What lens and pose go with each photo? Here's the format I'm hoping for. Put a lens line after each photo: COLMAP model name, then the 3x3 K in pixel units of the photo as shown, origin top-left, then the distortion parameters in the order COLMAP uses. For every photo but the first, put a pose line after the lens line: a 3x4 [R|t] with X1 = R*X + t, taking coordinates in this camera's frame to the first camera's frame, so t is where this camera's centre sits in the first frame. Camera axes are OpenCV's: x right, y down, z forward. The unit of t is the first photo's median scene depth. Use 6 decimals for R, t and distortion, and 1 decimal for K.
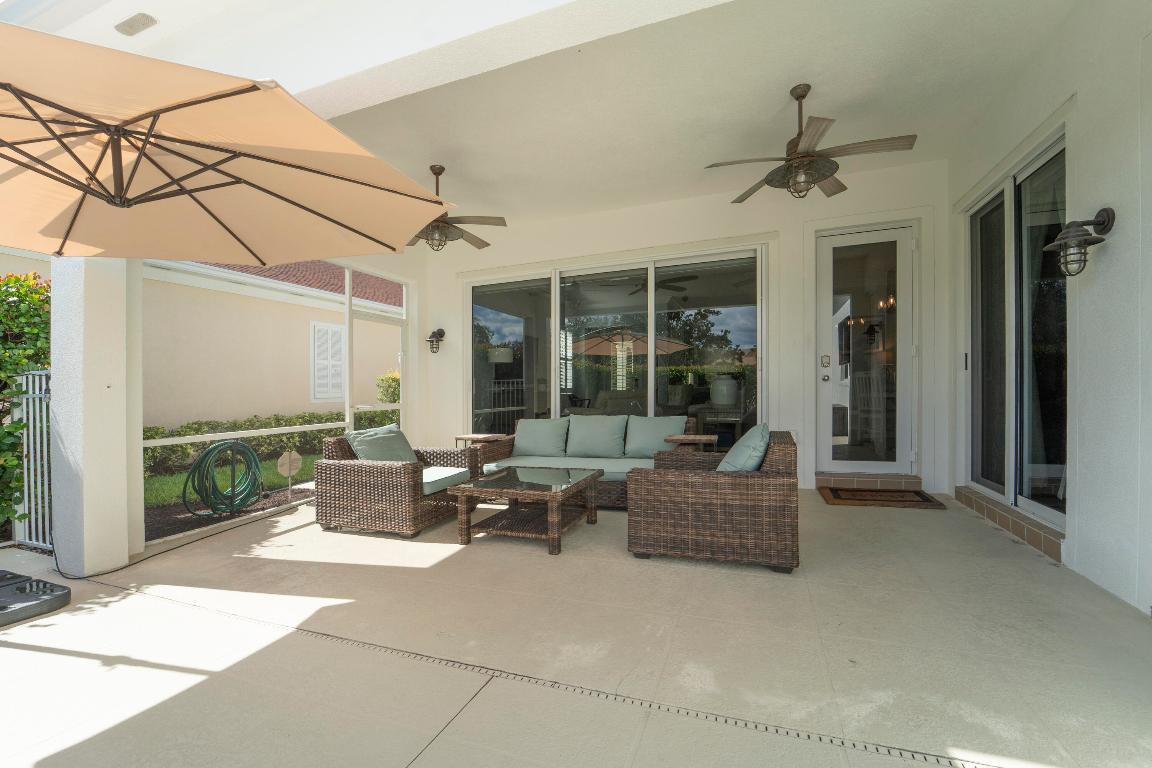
lens RADIAL K [[486.1, 0, 576.0], [0, 486.1, 384.0], [0, 0, 1]] dist [-0.035925, -0.000103]
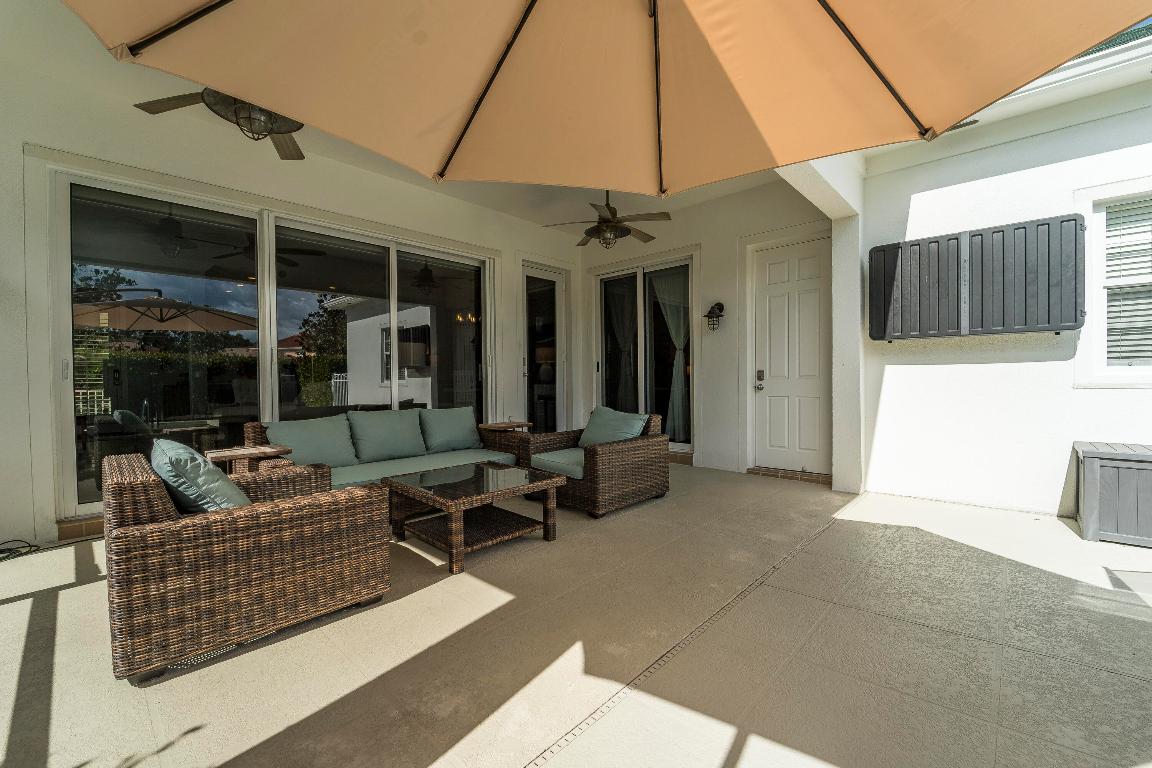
lens RADIAL K [[473.6, 0, 592.4], [0, 473.6, 385.0], [0, 0, 1]] dist [0.025795, -0.000064]
pose [[0.369280, 0.009347, 0.929271, -0.778709], [-0.008824, 0.999940, -0.006551, 0.028637], [-0.929276, -0.005781, 0.369340, 0.459912]]
